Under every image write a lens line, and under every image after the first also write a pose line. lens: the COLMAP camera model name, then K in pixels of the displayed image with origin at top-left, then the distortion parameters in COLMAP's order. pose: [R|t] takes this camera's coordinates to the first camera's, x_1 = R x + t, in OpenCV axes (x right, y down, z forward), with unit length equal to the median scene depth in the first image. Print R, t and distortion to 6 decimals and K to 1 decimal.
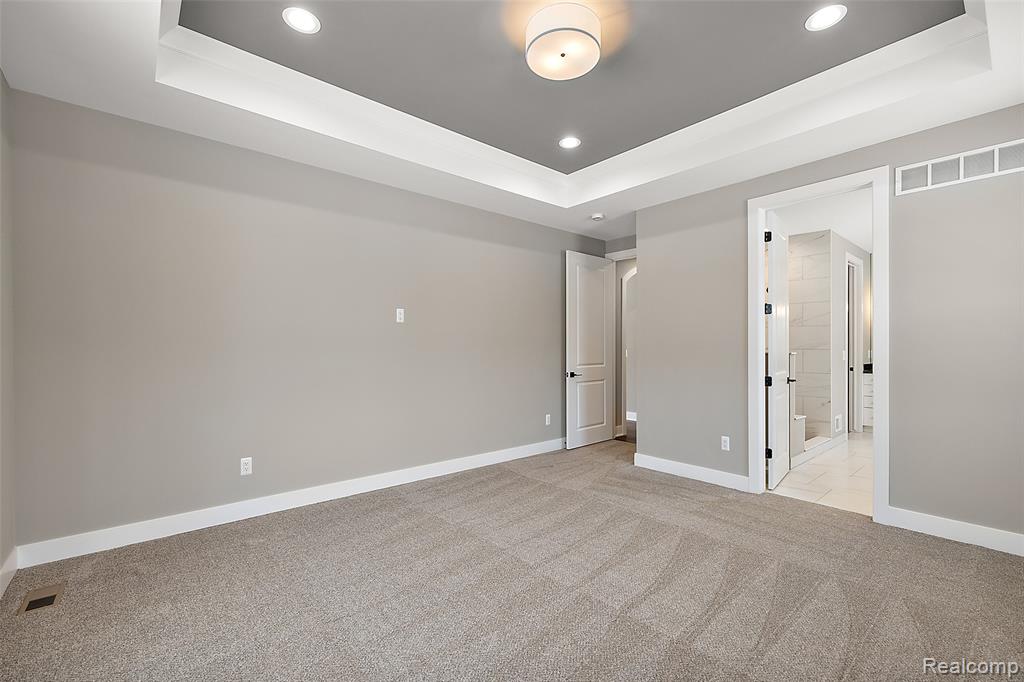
lens RADIAL K [[451.3, 0, 515.3], [0, 451.3, 344.7], [0, 0, 1]] dist [0.001378, -0.000240]
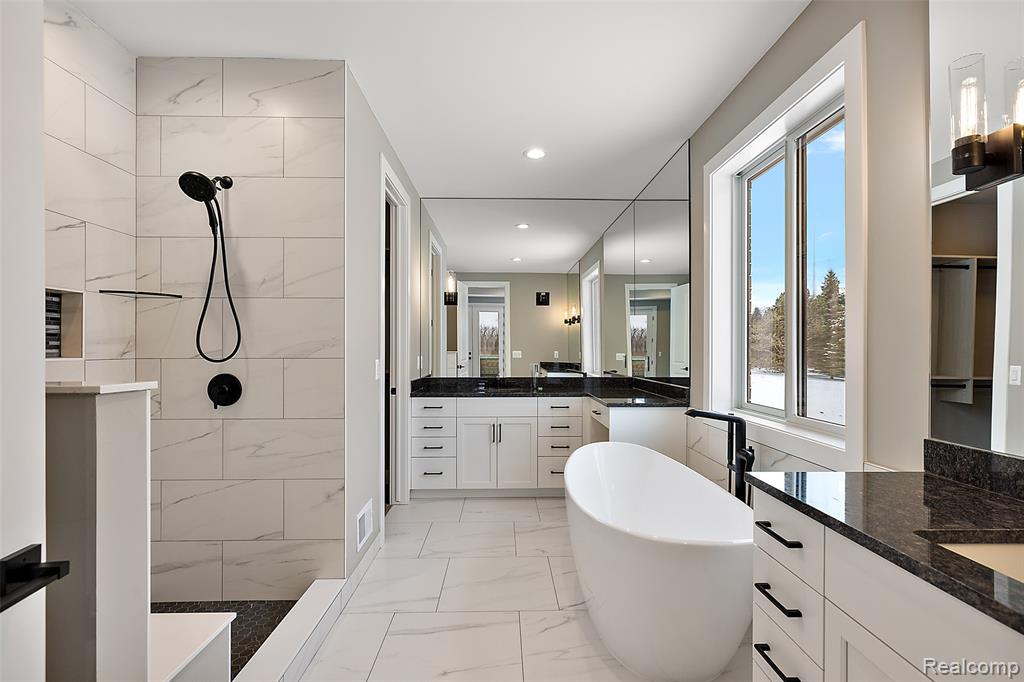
lens RADIAL K [[483.5, 0, 513.8], [0, 483.5, 344.1], [0, 0, 1]] dist [0.013868, -0.000170]
pose [[0.648067, -0.003603, 0.761574, 0.456909], [-0.000595, 0.999986, 0.005237, -0.003864], [-0.761583, -0.003847, 0.648056, 0.592557]]
